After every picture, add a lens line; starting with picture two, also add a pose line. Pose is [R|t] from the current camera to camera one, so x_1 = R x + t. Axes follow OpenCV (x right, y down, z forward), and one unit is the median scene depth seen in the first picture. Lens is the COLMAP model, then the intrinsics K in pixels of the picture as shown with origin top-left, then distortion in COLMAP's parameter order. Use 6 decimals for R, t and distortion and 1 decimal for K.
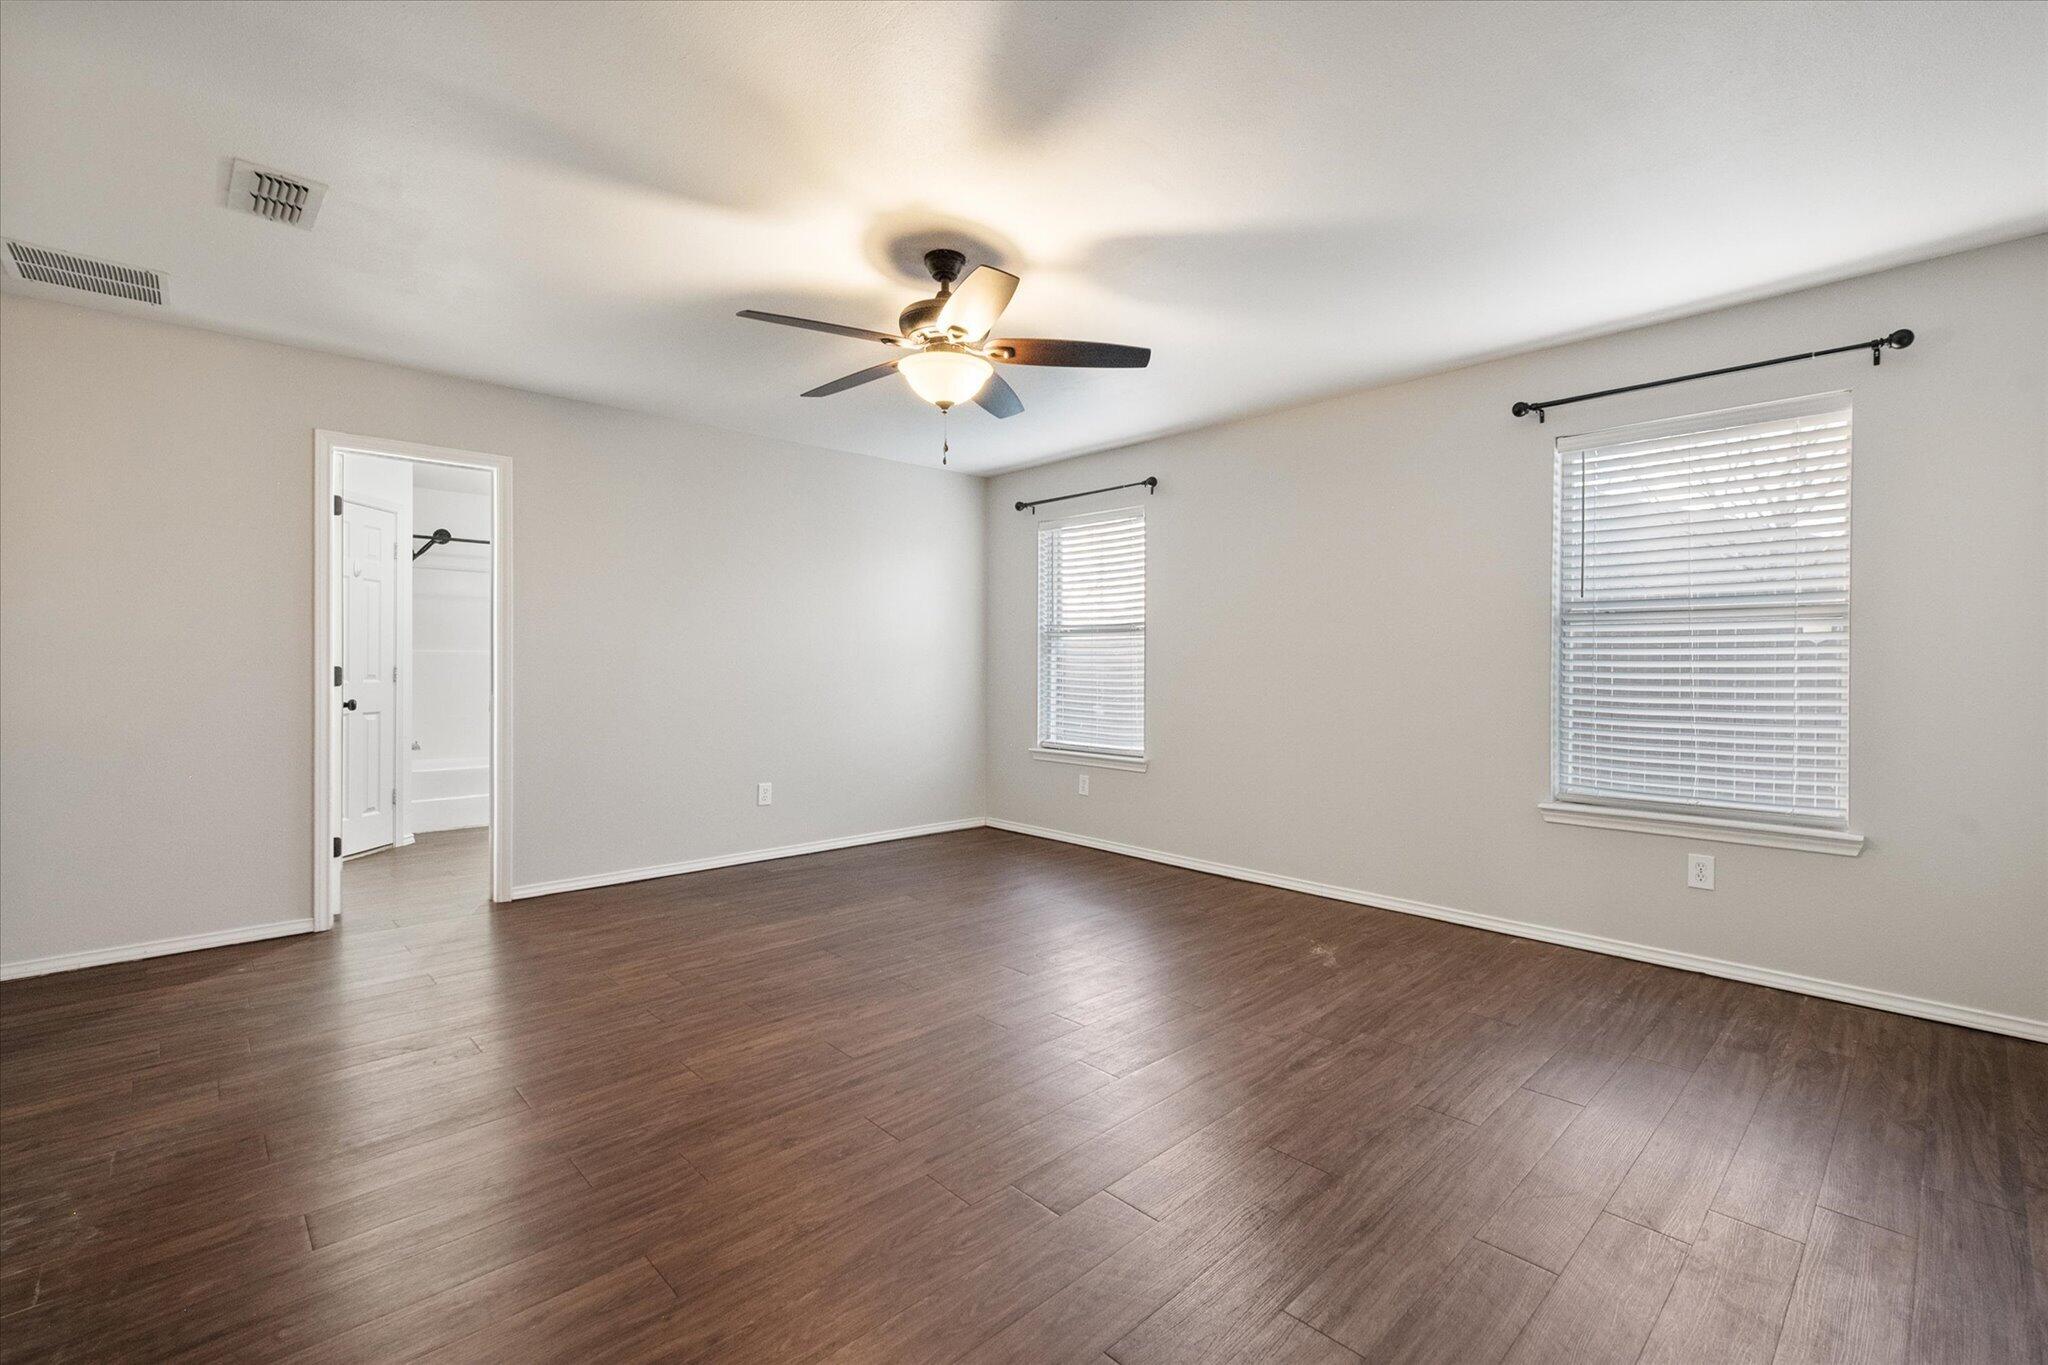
lens RADIAL K [[872.4, 0, 1020.2], [0, 872.4, 672.7], [0, 0, 1]] dist [0.003746, 0.000751]
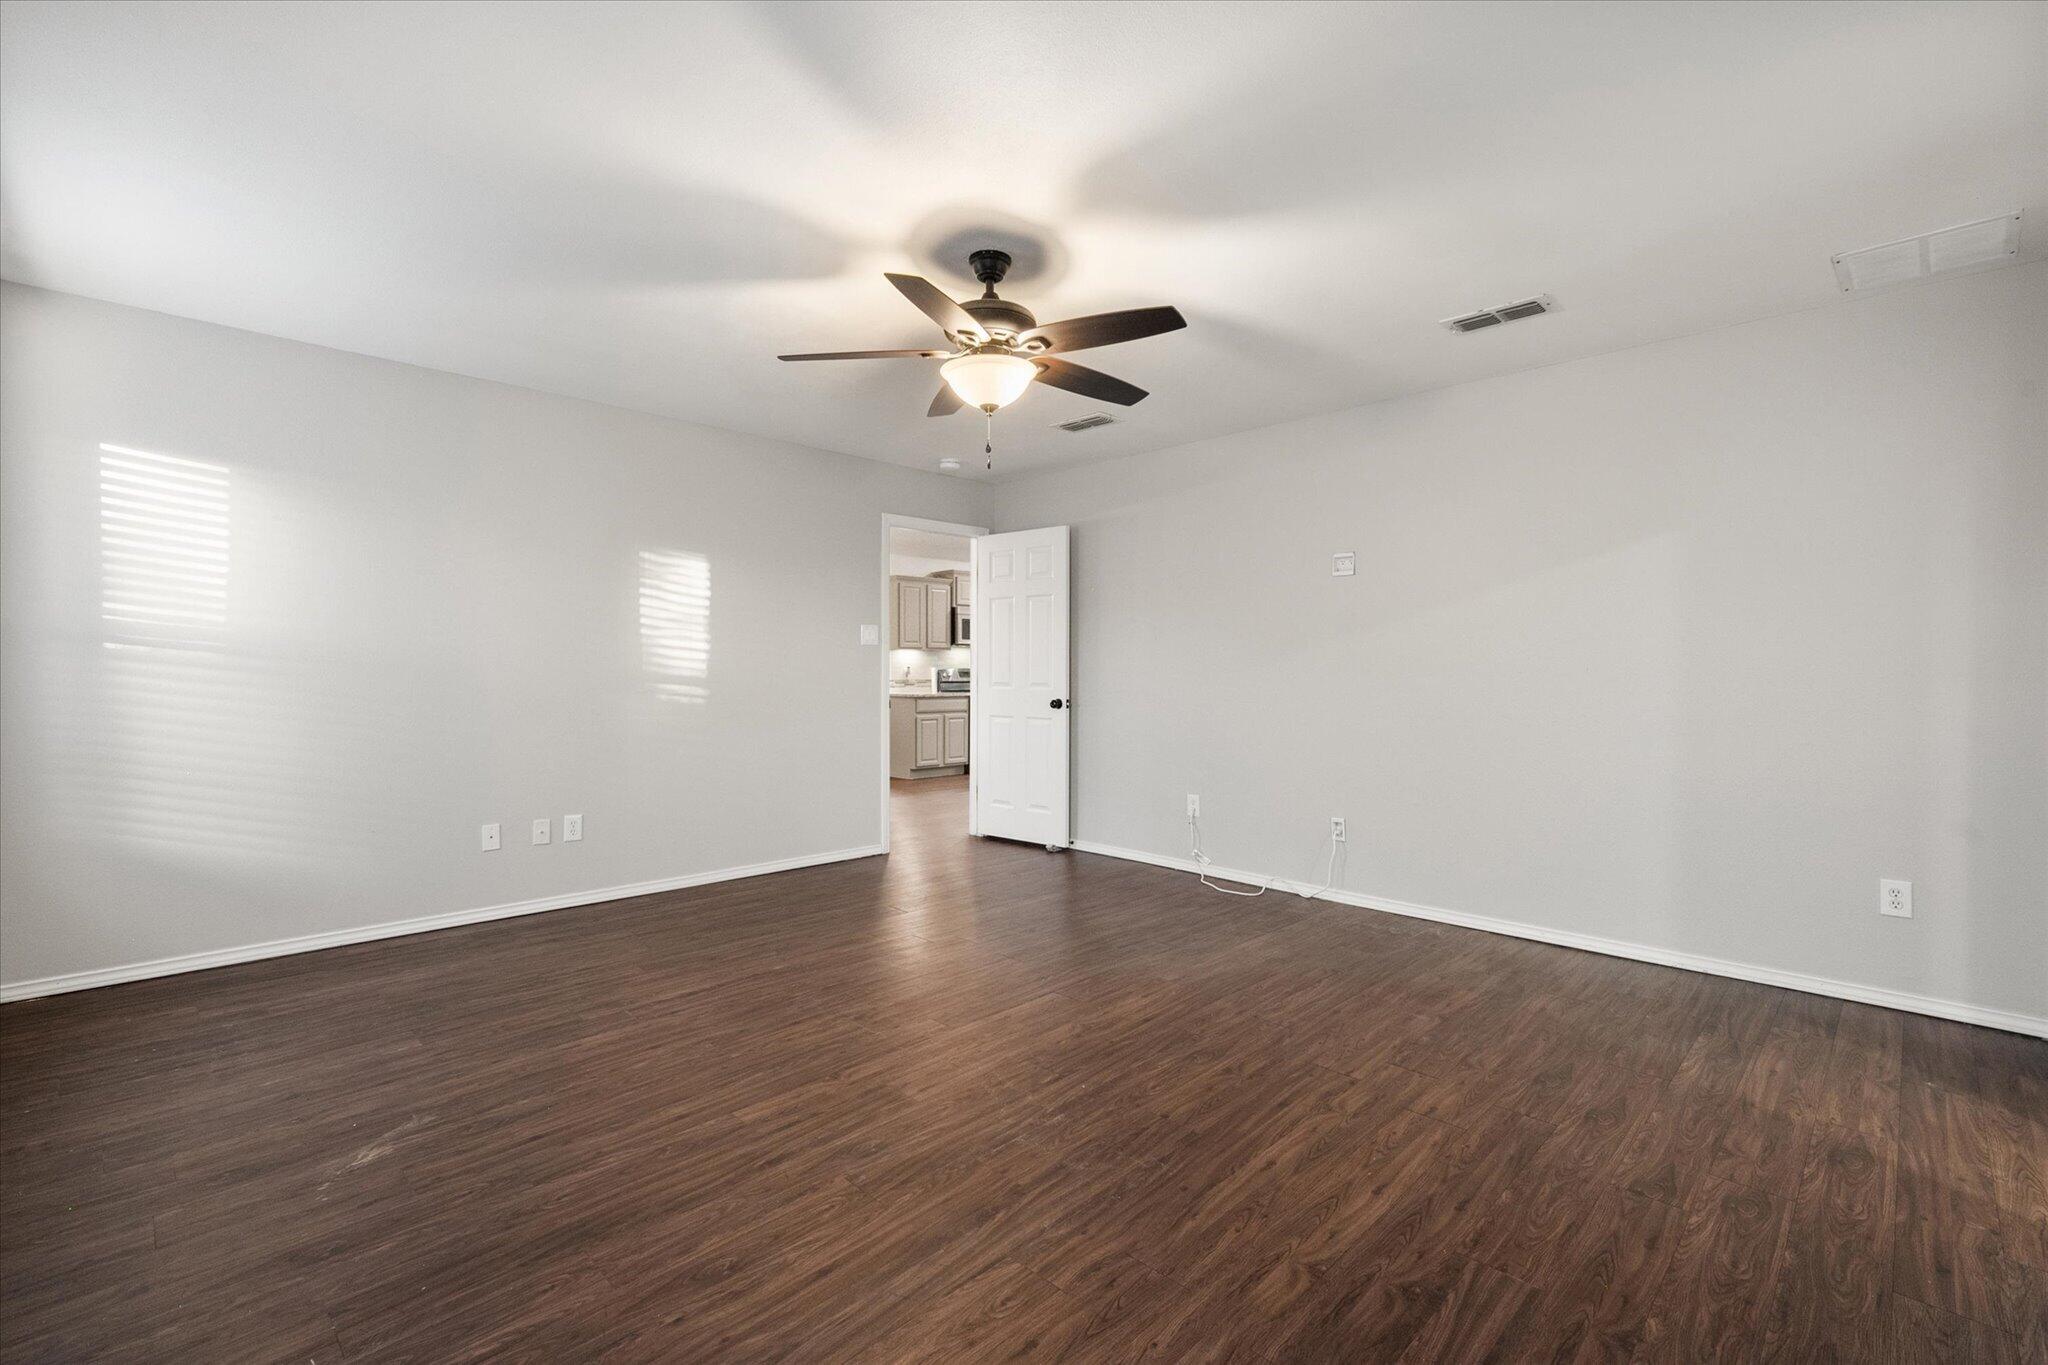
lens RADIAL K [[872.4, 0, 1027.0], [0, 872.4, 675.1], [0, 0, 1]] dist [0.003746, 0.000751]
pose [[-0.999227, -0.006162, -0.038836, -0.081456], [-0.006625, 0.999908, 0.011798, -0.016320], [0.038760, 0.012047, -0.999176, 1.735746]]
